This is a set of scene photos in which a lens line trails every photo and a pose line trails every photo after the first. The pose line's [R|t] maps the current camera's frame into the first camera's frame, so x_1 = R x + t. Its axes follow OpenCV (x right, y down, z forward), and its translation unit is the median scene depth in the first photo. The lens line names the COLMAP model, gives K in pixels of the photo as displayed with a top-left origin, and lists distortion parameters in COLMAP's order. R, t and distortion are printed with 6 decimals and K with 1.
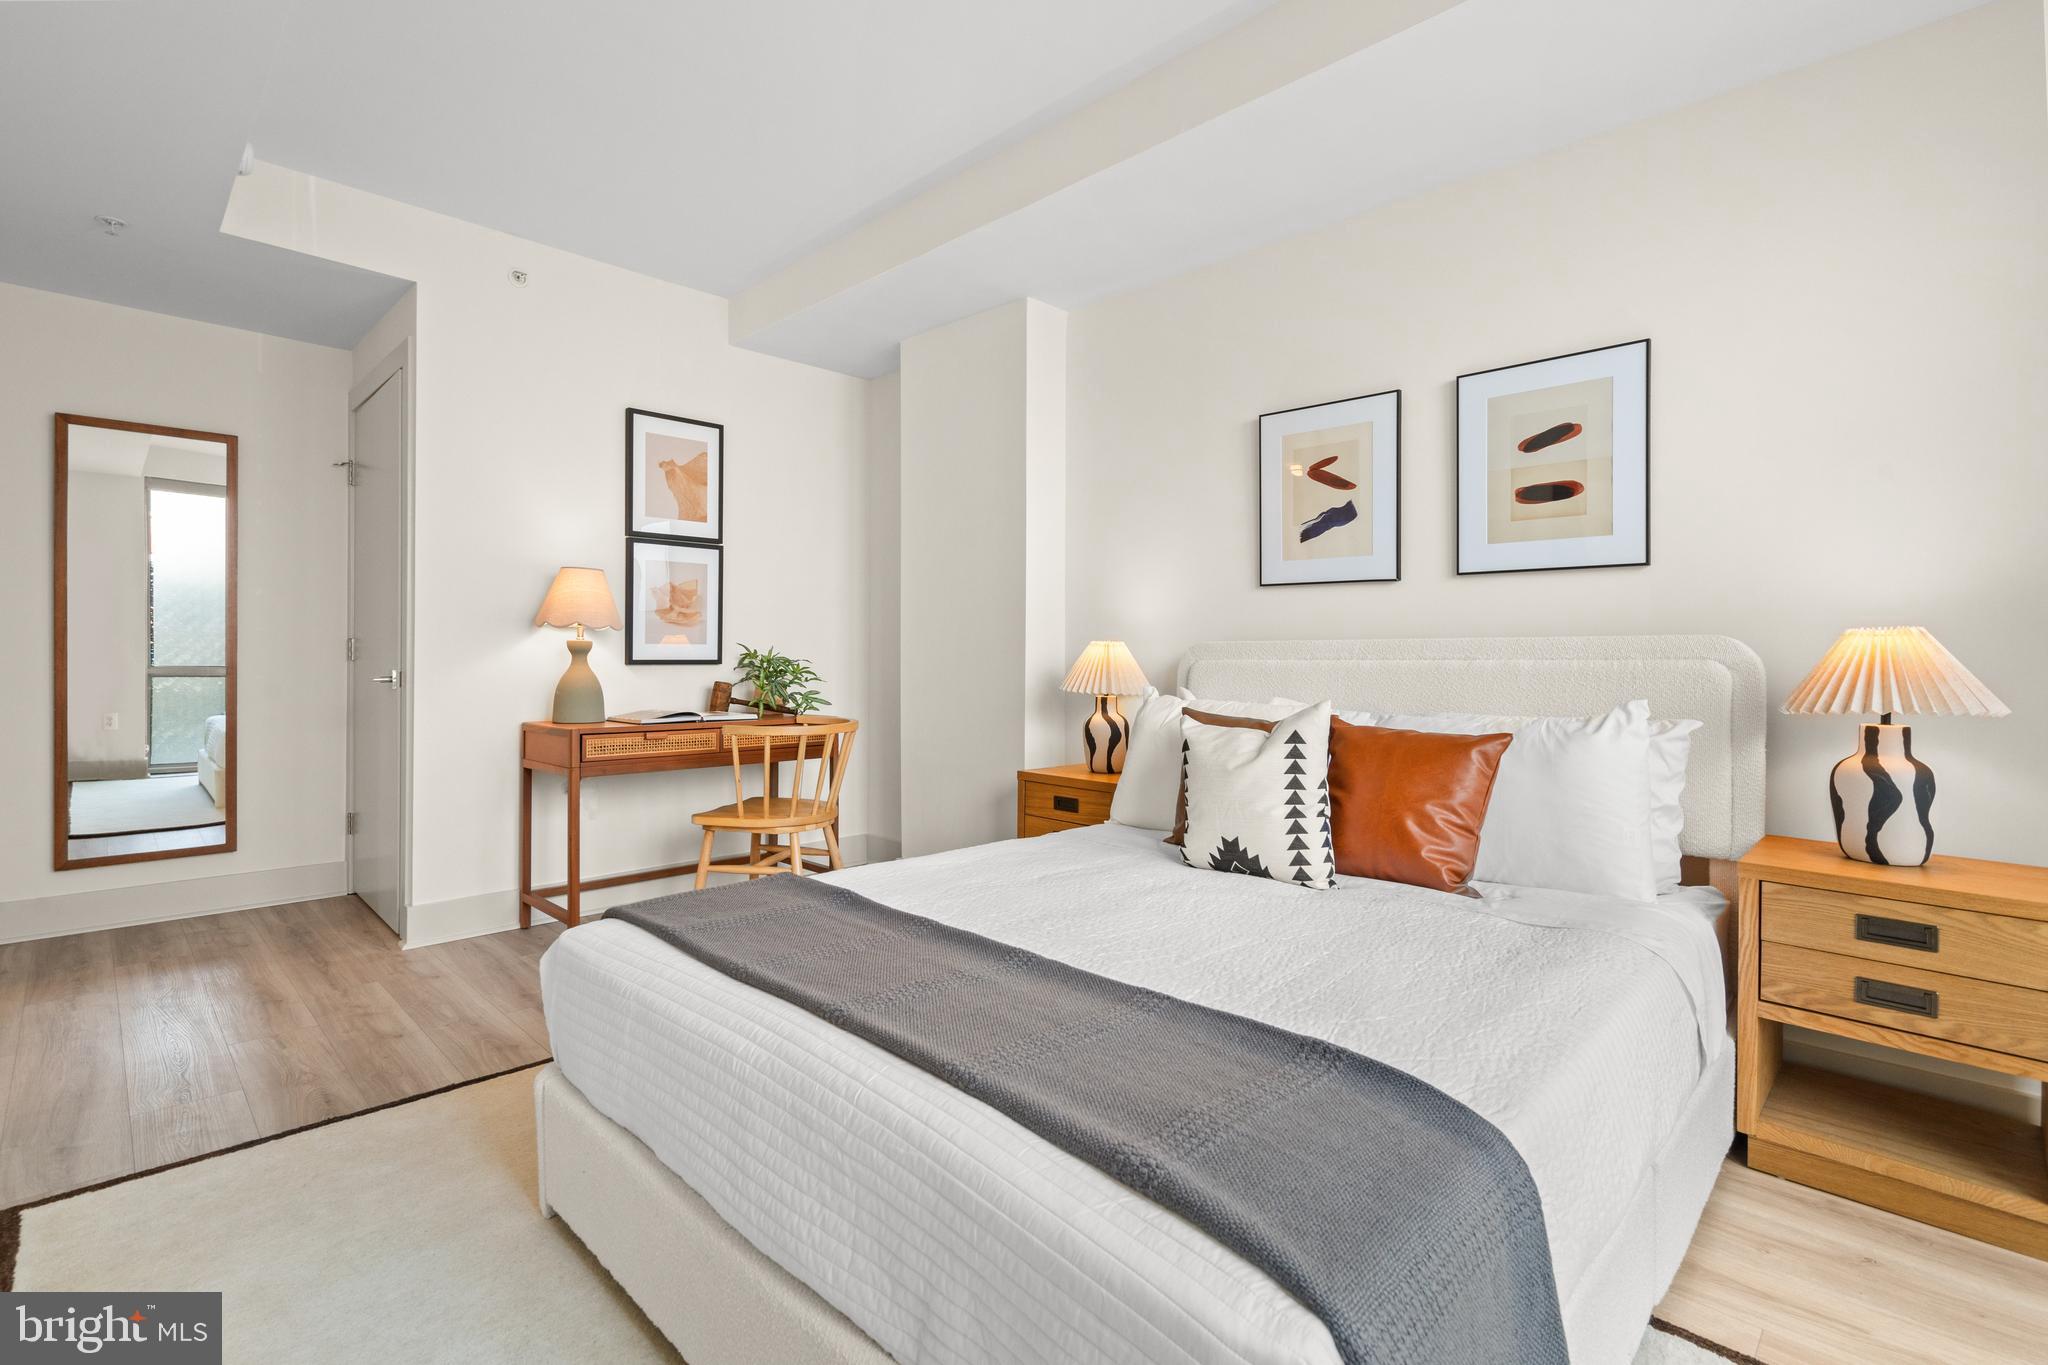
lens RADIAL K [[936.4, 0, 1009.4], [0, 936.4, 660.3], [0, 0, 1]] dist [-0.004110, -0.000112]
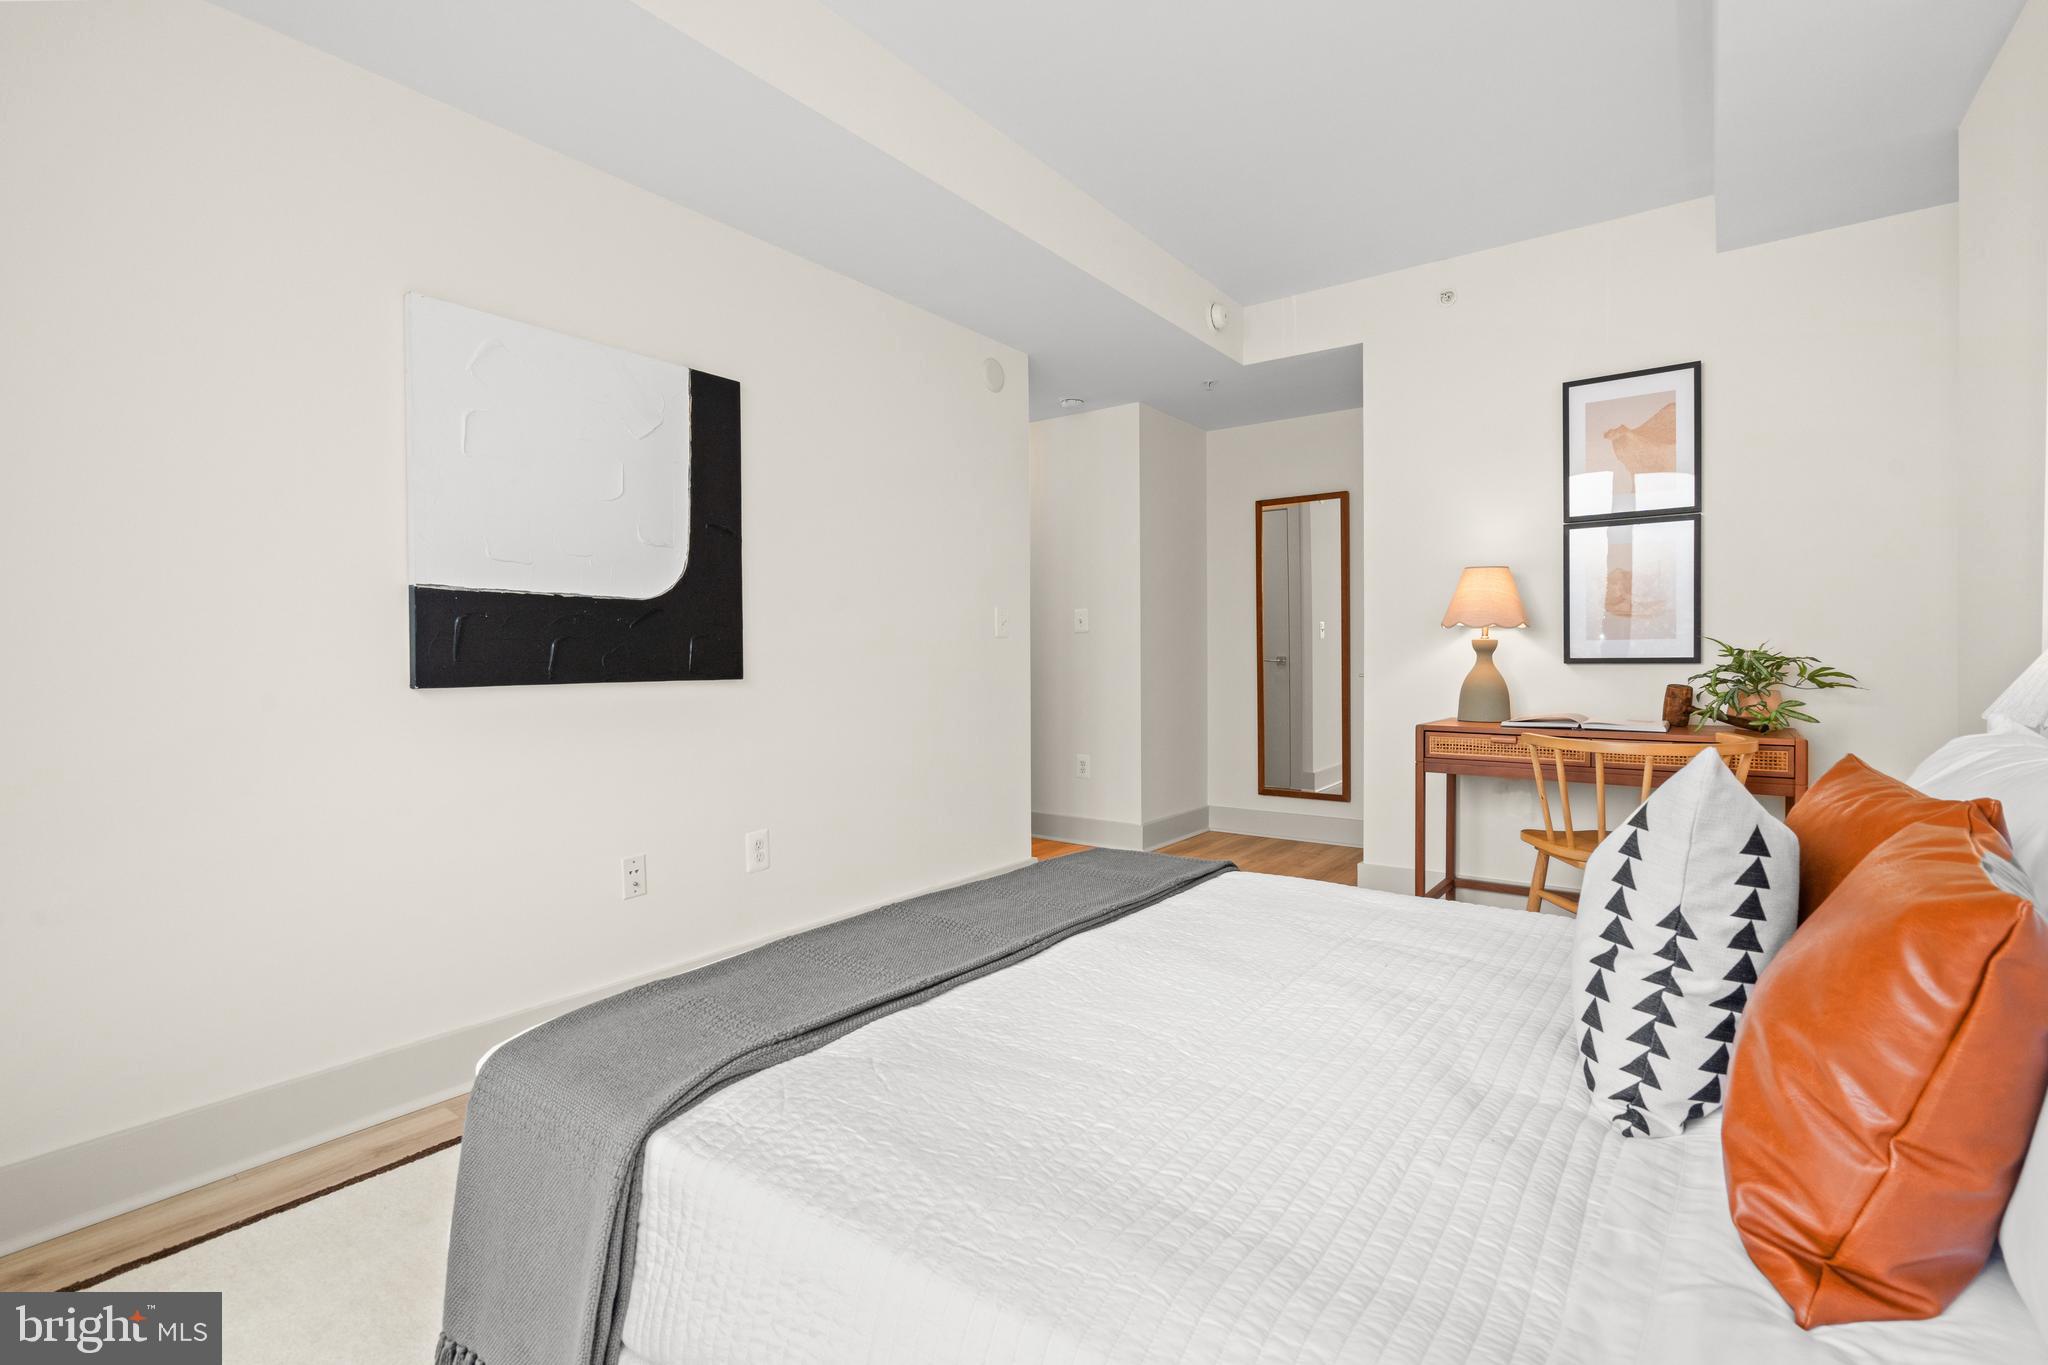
lens RADIAL K [[936.4, 0, 1009.4], [0, 936.4, 660.3], [0, 0, 1]] dist [-0.004110, -0.000112]
pose [[0.148721, -0.004087, -0.988871, 0.414261], [0.000719, 0.999992, -0.004025, 0.004612], [0.988879, -0.000112, 0.148723, 0.328301]]
